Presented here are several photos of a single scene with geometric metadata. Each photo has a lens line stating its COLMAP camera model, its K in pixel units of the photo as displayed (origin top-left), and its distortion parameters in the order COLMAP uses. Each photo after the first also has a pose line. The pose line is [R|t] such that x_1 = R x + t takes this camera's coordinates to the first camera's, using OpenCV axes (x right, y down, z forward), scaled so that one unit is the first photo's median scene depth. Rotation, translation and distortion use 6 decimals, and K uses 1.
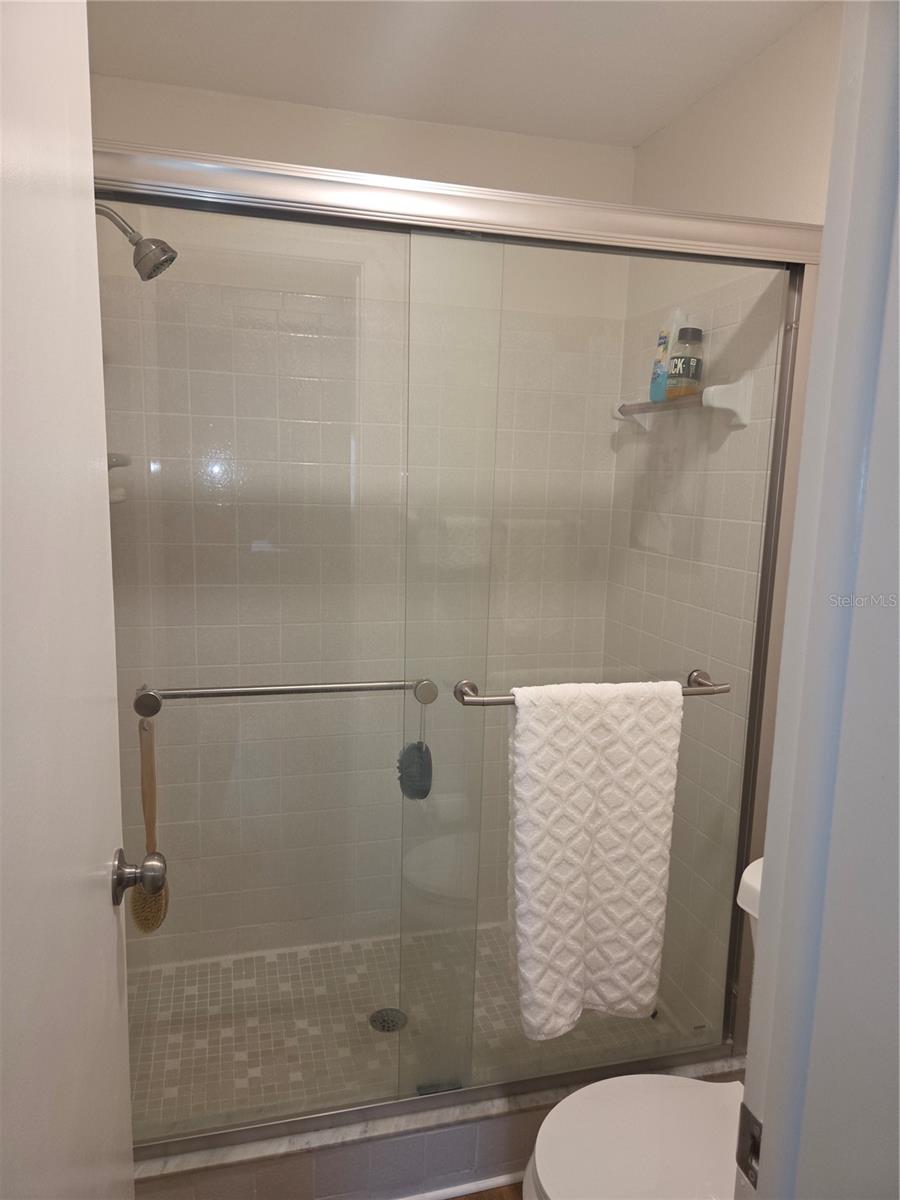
lens RADIAL K [[794.1, 0, 450.0], [0, 794.1, 600.0], [0, 0, 1]] dist [0.001786, -0.001127]
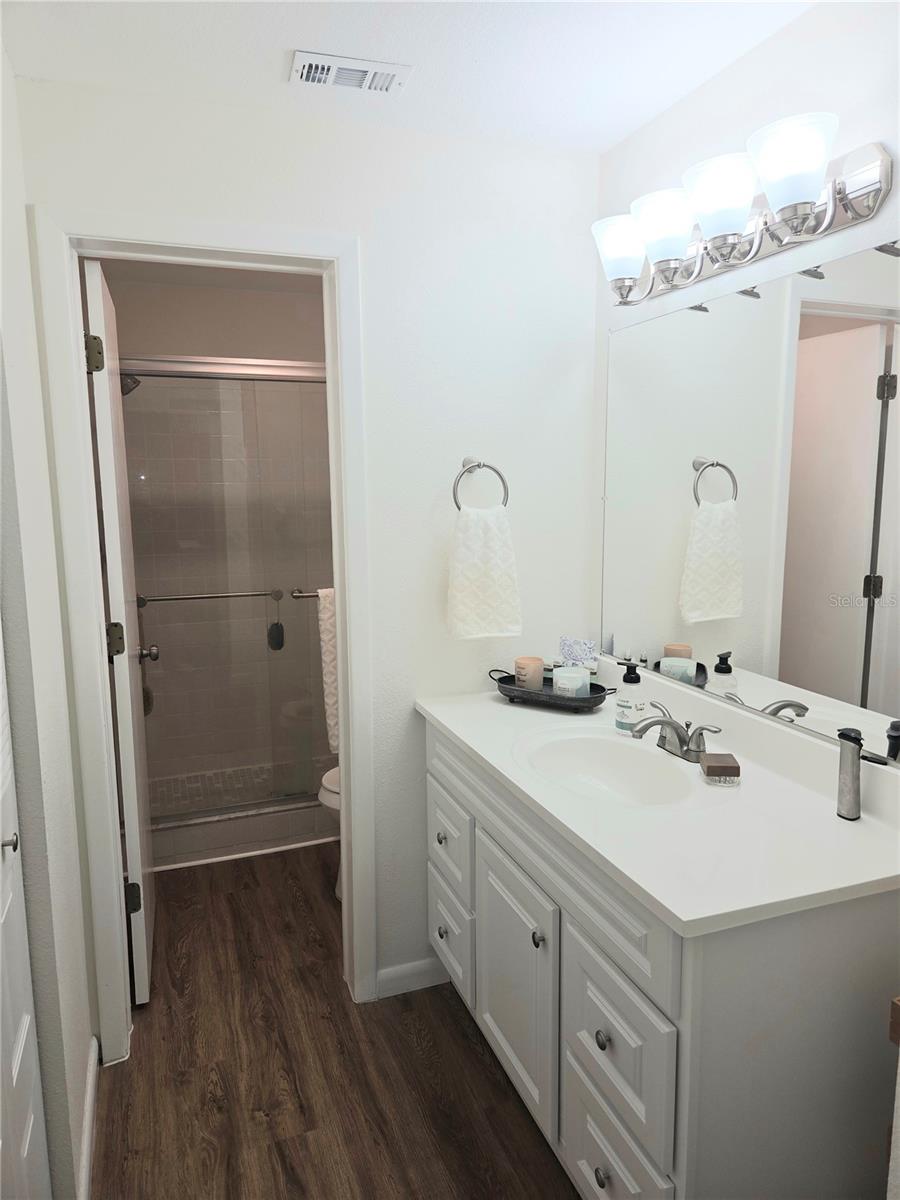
lens RADIAL K [[794.1, 0, 450.0], [0, 794.1, 600.0], [0, 0, 1]] dist [0.001786, -0.001127]
pose [[0.995878, -0.046660, 0.077780, 0.248599], [0.046364, 0.998909, 0.005607, 0.136192], [-0.077957, -0.001978, 0.996955, -1.057359]]
